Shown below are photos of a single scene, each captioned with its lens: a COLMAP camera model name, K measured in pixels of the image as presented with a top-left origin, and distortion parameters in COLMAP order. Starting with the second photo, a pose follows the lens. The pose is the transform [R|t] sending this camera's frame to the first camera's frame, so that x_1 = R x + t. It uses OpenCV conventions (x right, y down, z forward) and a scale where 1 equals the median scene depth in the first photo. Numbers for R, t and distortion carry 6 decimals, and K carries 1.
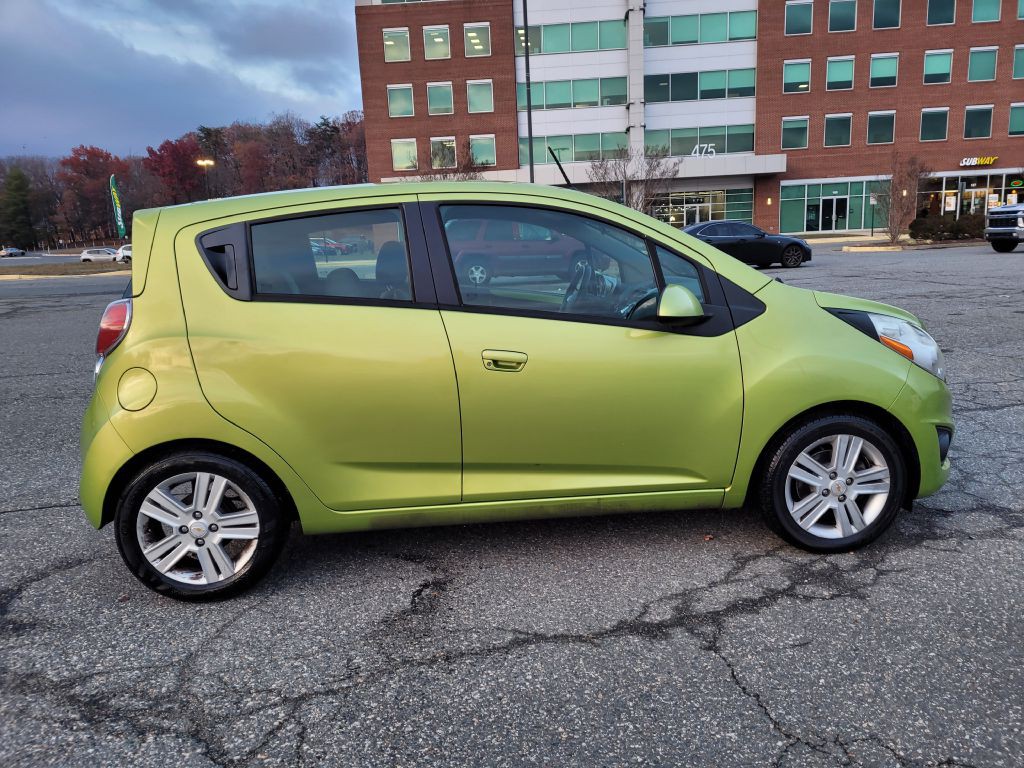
lens RADIAL K [[767.0, 0, 525.4], [0, 767.0, 398.3], [0, 0, 1]] dist [0.067874, -0.064023]
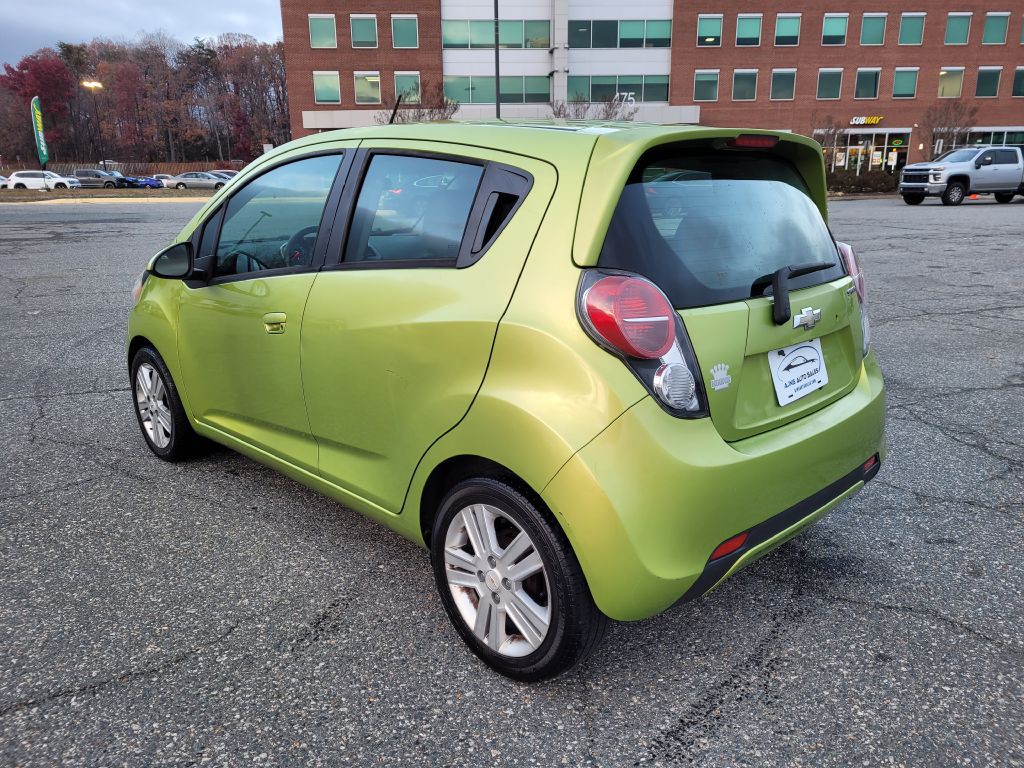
lens RADIAL K [[765.8, 0, 509.2], [0, 765.8, 399.8], [0, 0, 1]] dist [0.066845, -0.061787]
pose [[0.990478, -0.007262, 0.137478, -0.068189], [-0.002799, 0.997339, 0.072847, 0.009303], [-0.137642, -0.072538, 0.987822, -0.038302]]
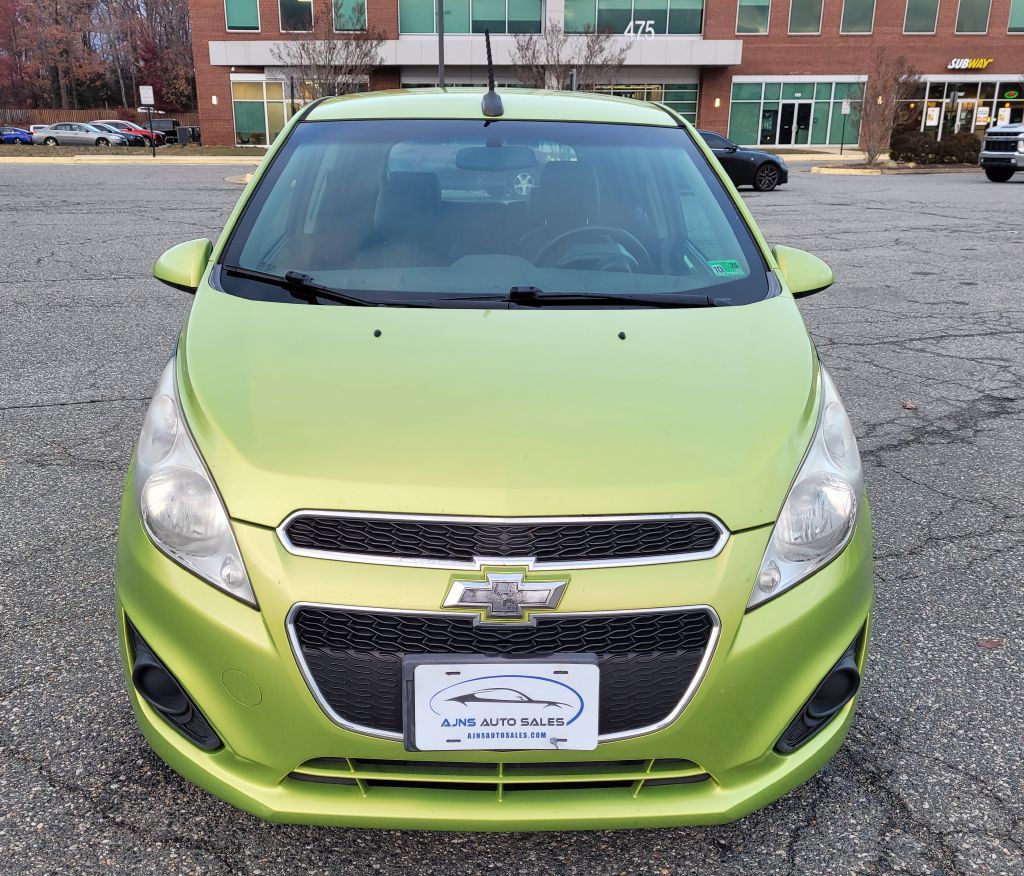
lens RADIAL K [[996.1, 0, 489.5], [0, 996.1, 489.2], [0, 0, 1]] dist [0.057590, -0.047625]
pose [[0.993339, 0.006144, 0.115066, -0.031356], [-0.021334, 0.991121, 0.131243, 0.006214], [-0.113238, -0.132824, 0.984650, -0.034077]]
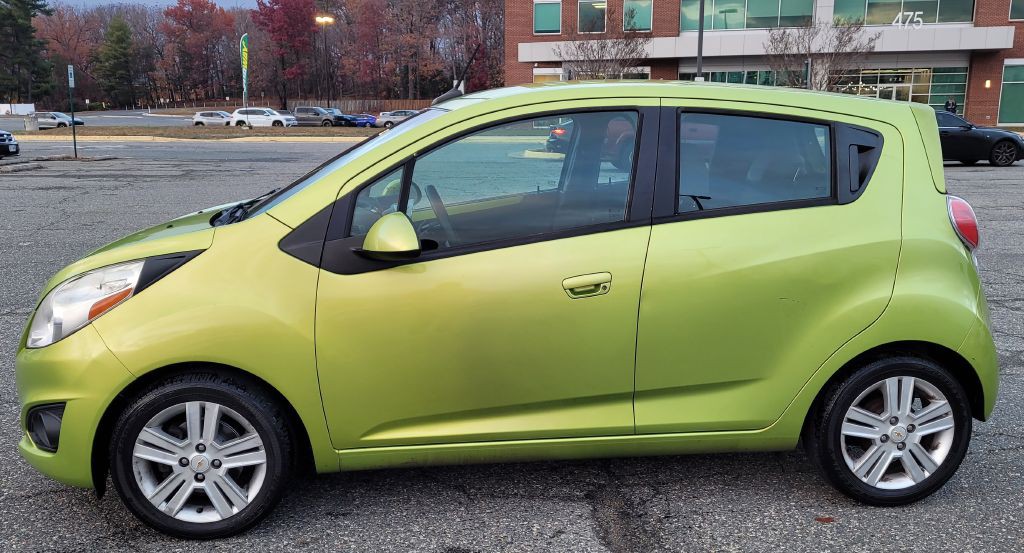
lens RADIAL K [[916.4, 0, 517.5], [0, 916.4, 328.7], [0, 0, 1]] dist [0.063450, -0.055523]
pose [[0.986286, 0.074759, -0.147140, -0.010113], [-0.071013, 0.997007, 0.030552, 0.008086], [0.148984, -0.019685, 0.988644, -0.047835]]
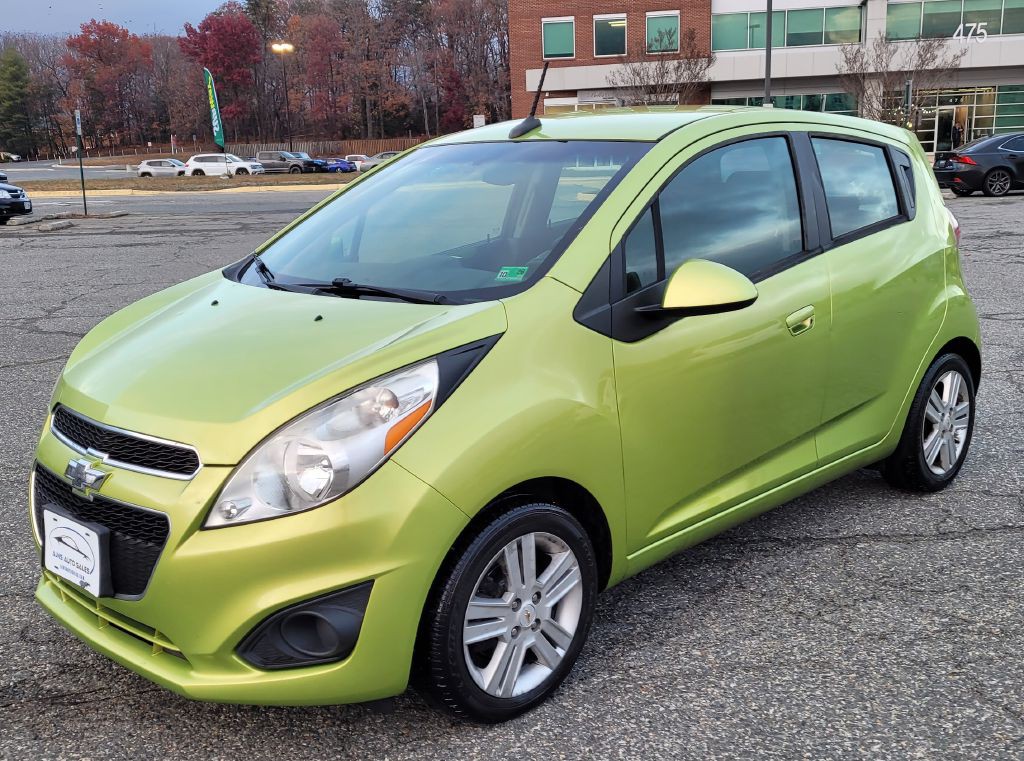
lens RADIAL K [[1082.9, 0, 537.1], [0, 1082.9, 431.3], [0, 0, 1]] dist [0.061678, -0.048188]
pose [[0.993780, 0.038575, -0.104467, -0.052956], [-0.033524, 0.998202, 0.049688, 0.018776], [0.106196, -0.045877, 0.993286, -0.090474]]
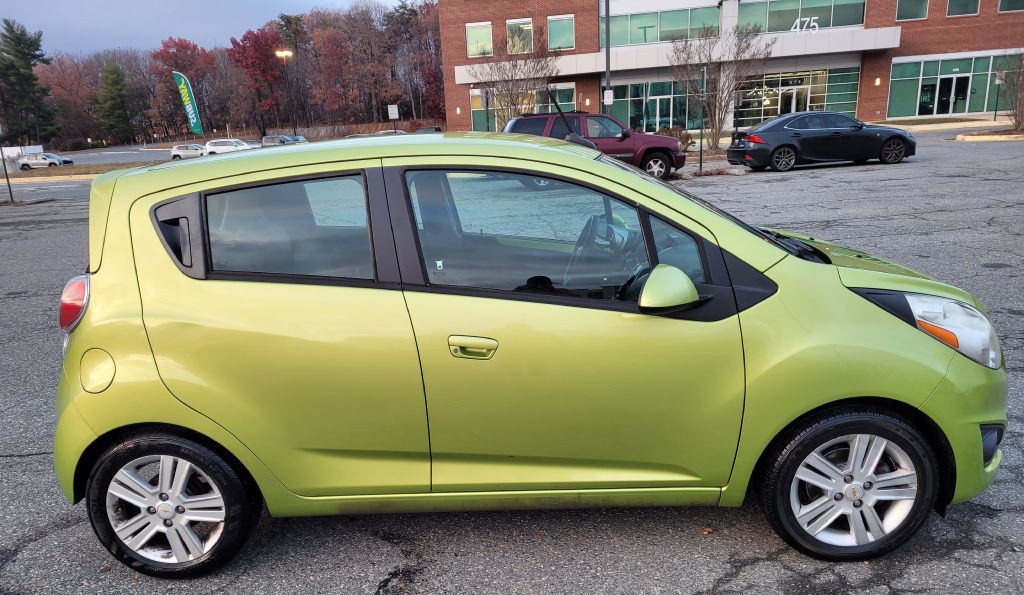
lens RADIAL K [[767.6, 0, 502.0], [0, 767.6, 386.2], [0, 0, 1]] dist [0.064369, -0.056648]
pose [[0.991477, 0.028900, -0.127035, 0.006592], [-0.013434, 0.992567, 0.120954, -0.006018], [0.129586, -0.118217, 0.984496, 0.005281]]
